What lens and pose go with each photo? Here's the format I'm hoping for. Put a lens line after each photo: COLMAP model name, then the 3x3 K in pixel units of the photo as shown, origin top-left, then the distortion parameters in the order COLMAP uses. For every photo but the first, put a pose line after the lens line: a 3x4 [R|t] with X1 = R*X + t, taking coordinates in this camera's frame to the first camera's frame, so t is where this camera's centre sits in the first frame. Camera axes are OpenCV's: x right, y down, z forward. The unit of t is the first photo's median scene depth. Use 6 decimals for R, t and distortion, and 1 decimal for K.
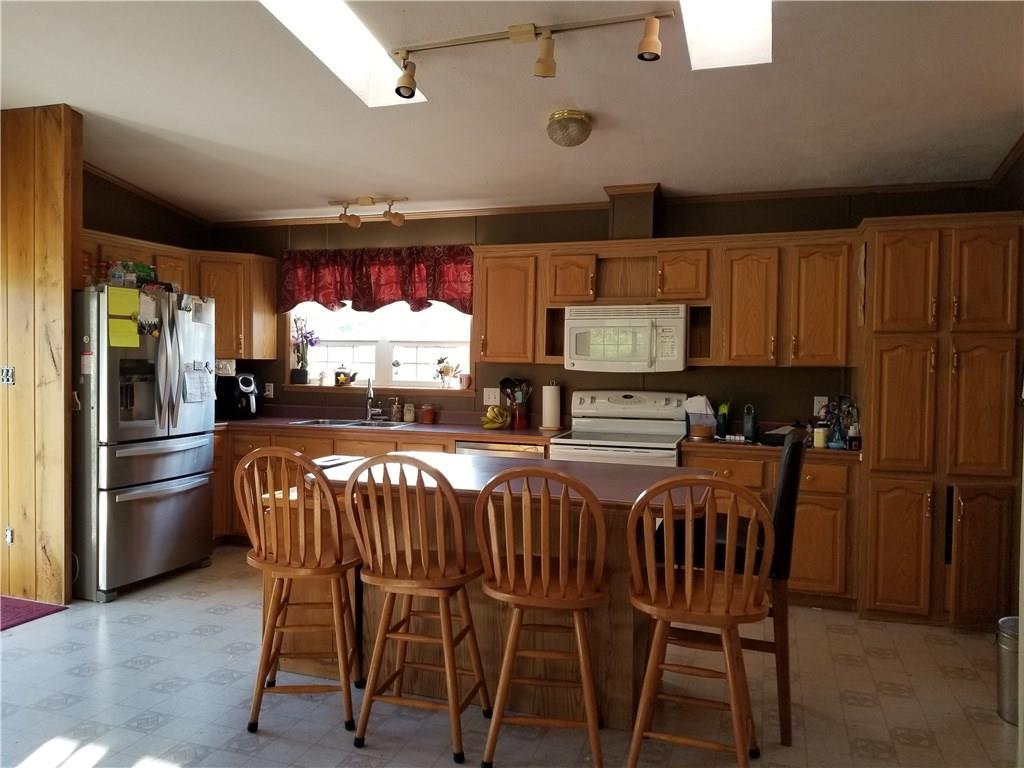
lens RADIAL K [[790.6, 0, 512.0], [0, 790.6, 384.0], [0, 0, 1]] dist [0.011831, -0.004422]
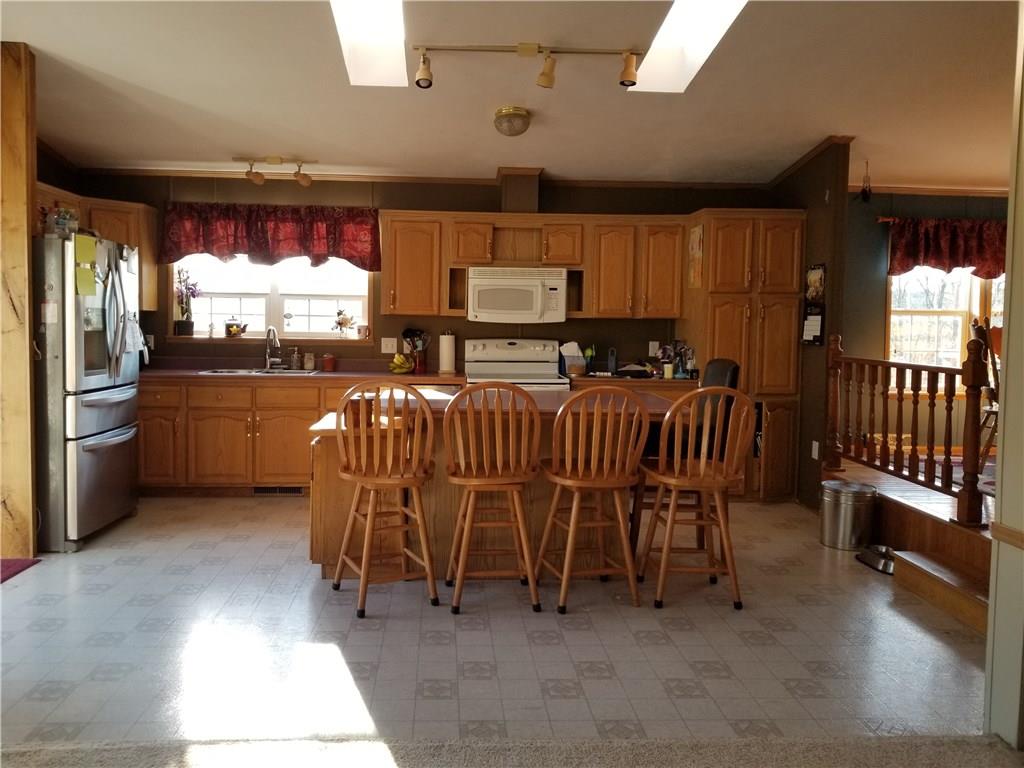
lens RADIAL K [[780.8, 0, 510.8], [0, 780.8, 364.5], [0, 0, 1]] dist [0.064221, -0.096416]
pose [[0.922608, -0.020006, 0.385219, -0.322152], [0.009012, 0.999499, 0.030325, 0.012233], [-0.385633, -0.024507, 0.922327, -0.099381]]
